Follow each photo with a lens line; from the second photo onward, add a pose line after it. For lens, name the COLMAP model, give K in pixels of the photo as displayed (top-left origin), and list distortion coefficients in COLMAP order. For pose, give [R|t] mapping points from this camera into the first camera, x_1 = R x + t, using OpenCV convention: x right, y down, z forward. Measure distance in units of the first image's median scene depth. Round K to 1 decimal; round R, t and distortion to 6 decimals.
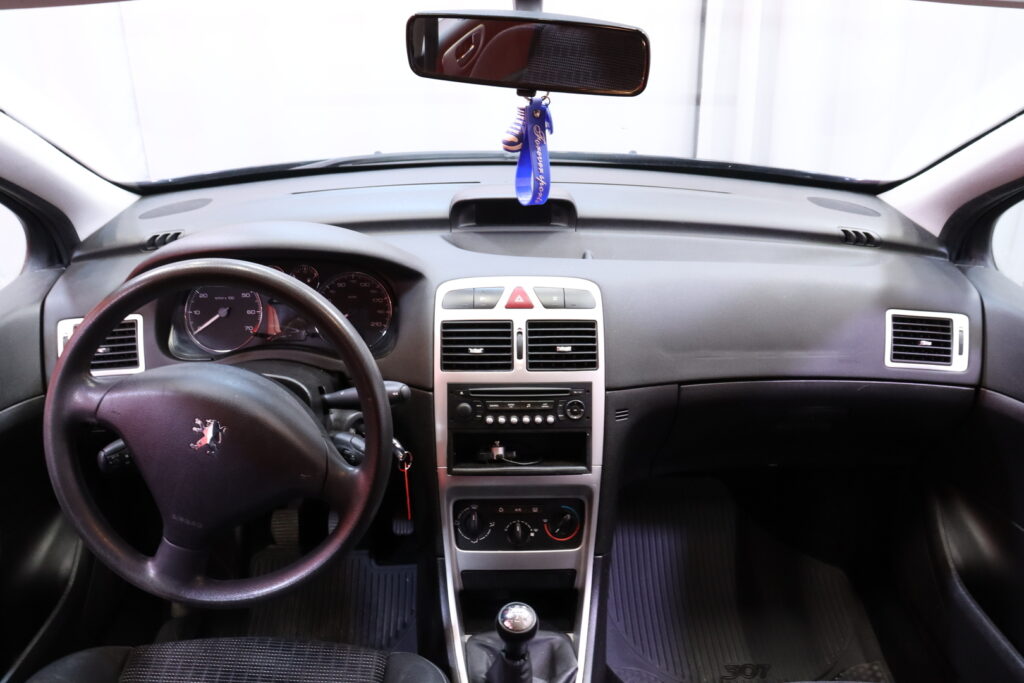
lens RADIAL K [[823.7, 0, 510.6], [0, 823.7, 344.3], [0, 0, 1]] dist [-0.161643, 0.105662]
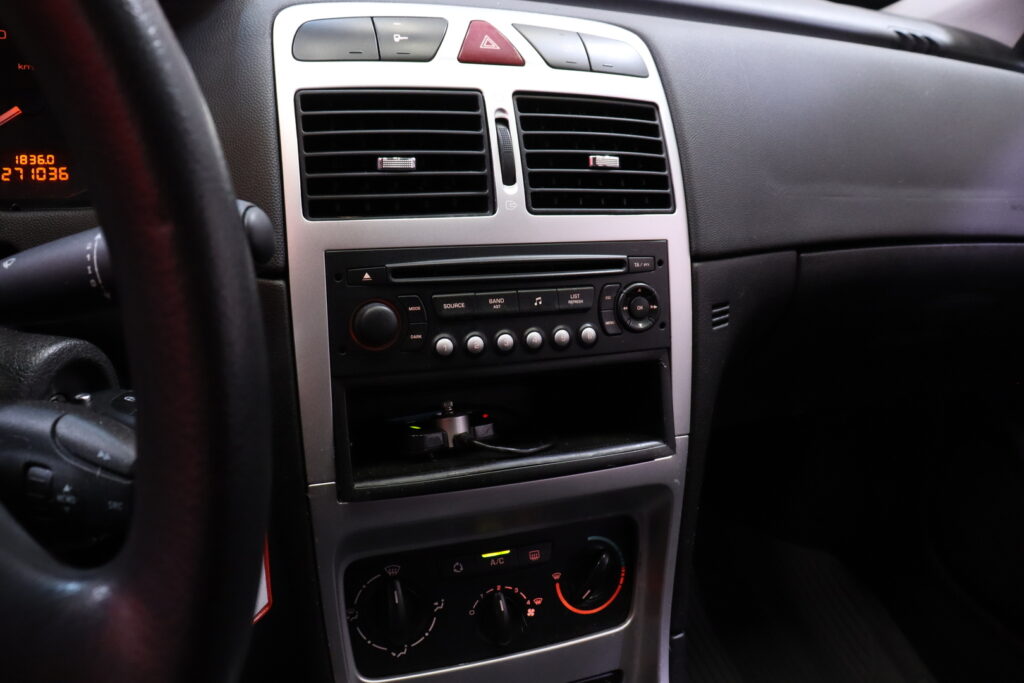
lens RADIAL K [[823.7, 0, 504.1], [0, 823.7, 337.9], [0, 0, 1]] dist [-0.161643, 0.105662]
pose [[0.937763, -0.065495, 0.341044, -0.125535], [0.060628, 0.997849, 0.024924, 0.079099], [-0.341943, -0.002696, 0.939717, 0.620301]]
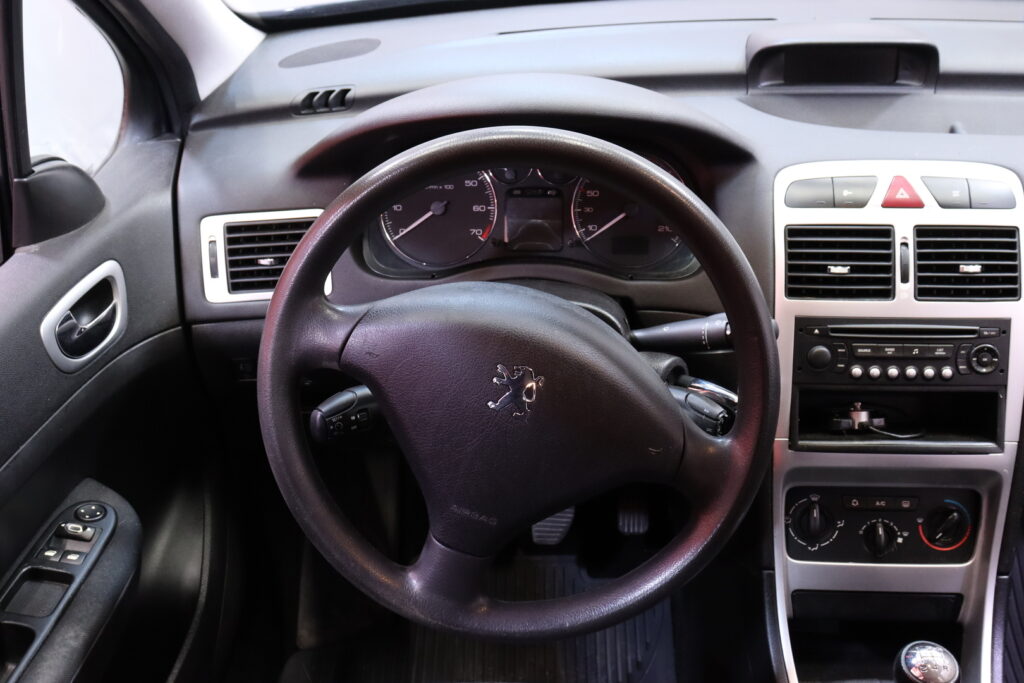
lens RADIAL K [[1177.1, 0, 502.7], [0, 1177.1, 334.9], [0, 0, 1]] dist [-0.023175, 0.000000]
pose [[0.996909, 0.017642, -0.076559, -0.238381], [-0.012722, 0.997851, 0.064282, 0.002704], [0.077529, -0.063110, 0.994991, 0.009630]]
